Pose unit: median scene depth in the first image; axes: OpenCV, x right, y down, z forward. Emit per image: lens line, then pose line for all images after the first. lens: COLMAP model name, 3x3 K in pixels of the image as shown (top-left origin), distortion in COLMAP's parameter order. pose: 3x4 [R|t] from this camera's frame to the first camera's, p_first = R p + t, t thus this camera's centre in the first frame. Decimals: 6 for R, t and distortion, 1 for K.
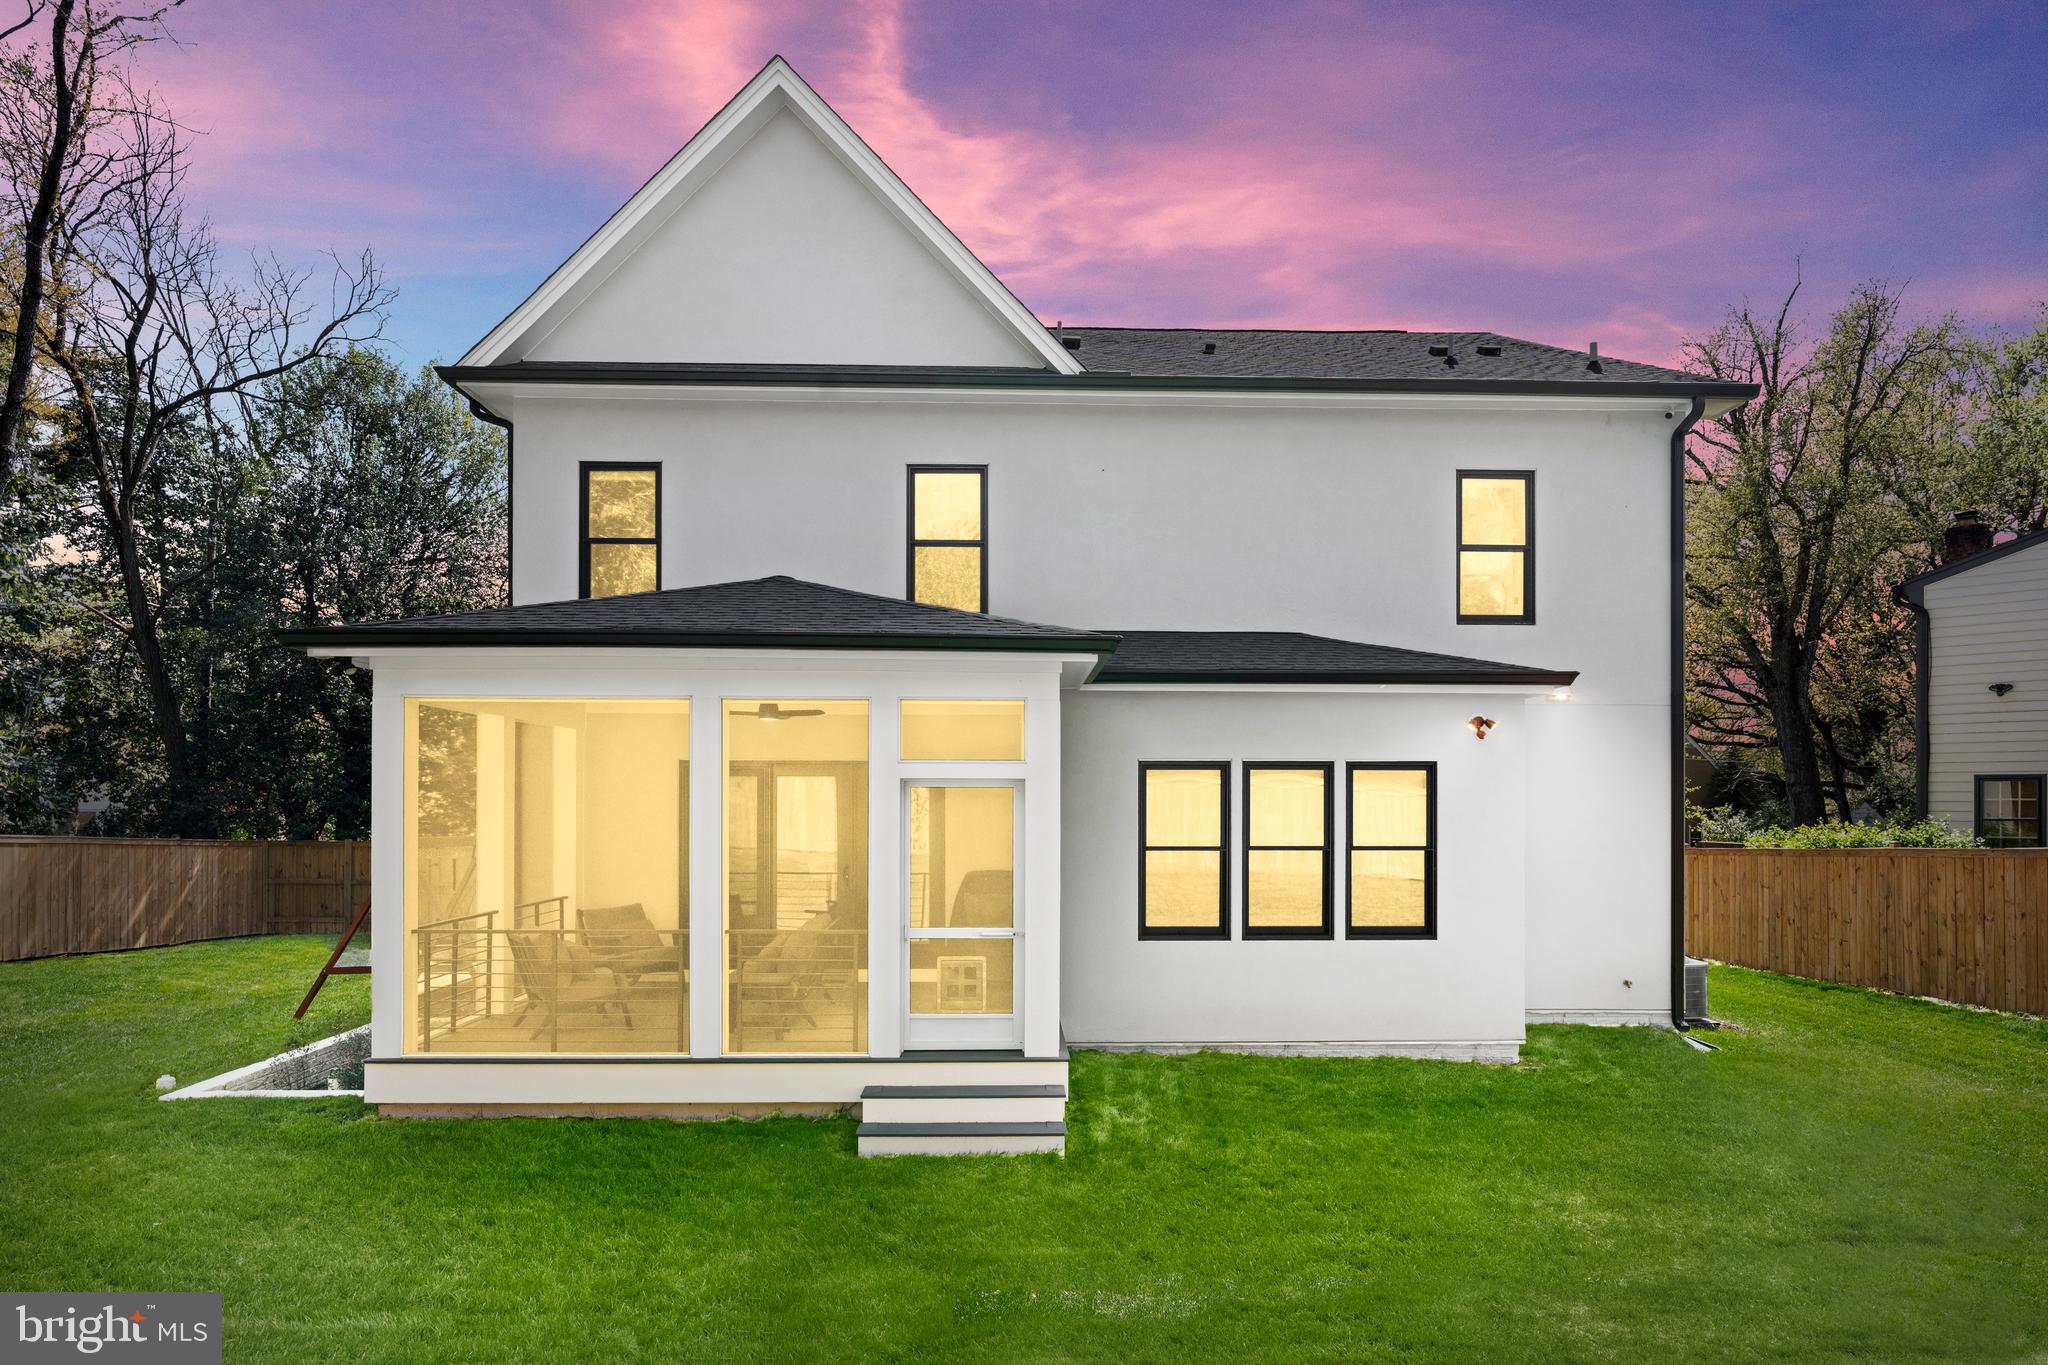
lens RADIAL K [[1136.1, 0, 1016.6], [0, 1136.1, 837.4], [0, 0, 1]] dist [-0.004404, 0.000318]
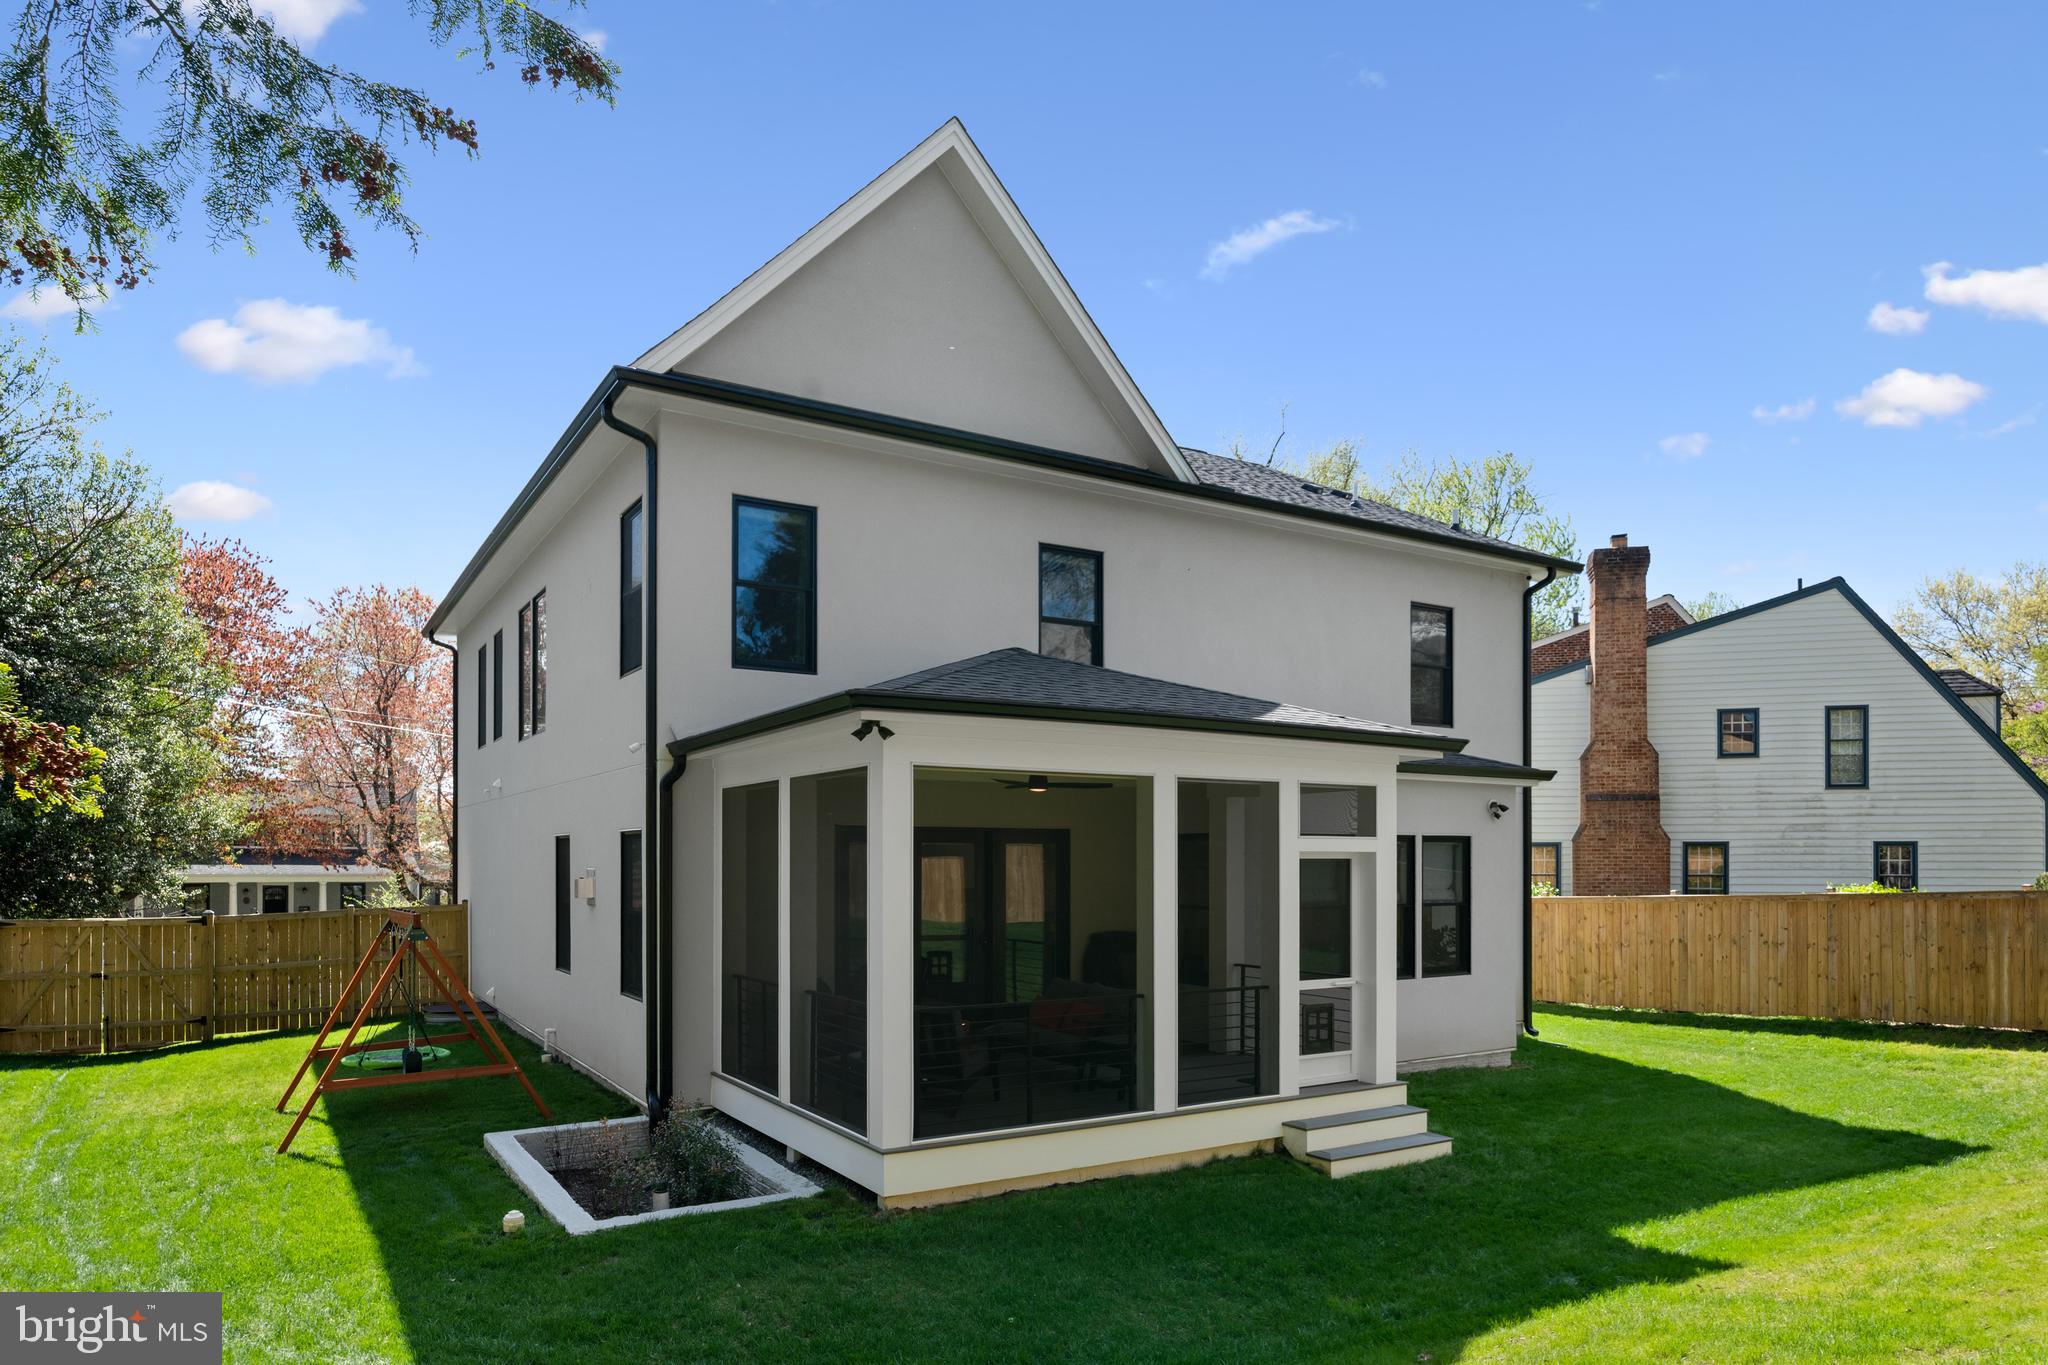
lens RADIAL K [[1239.4, 0, 1026.8], [0, 1239.4, 883.0], [0, 0, 1]] dist [0.006714, 0.000511]
pose [[0.863400, -0.009670, 0.504428, -0.710172], [0.011657, 0.999932, -0.000782, -0.017540], [-0.504386, 0.006555, 0.863454, 0.033752]]
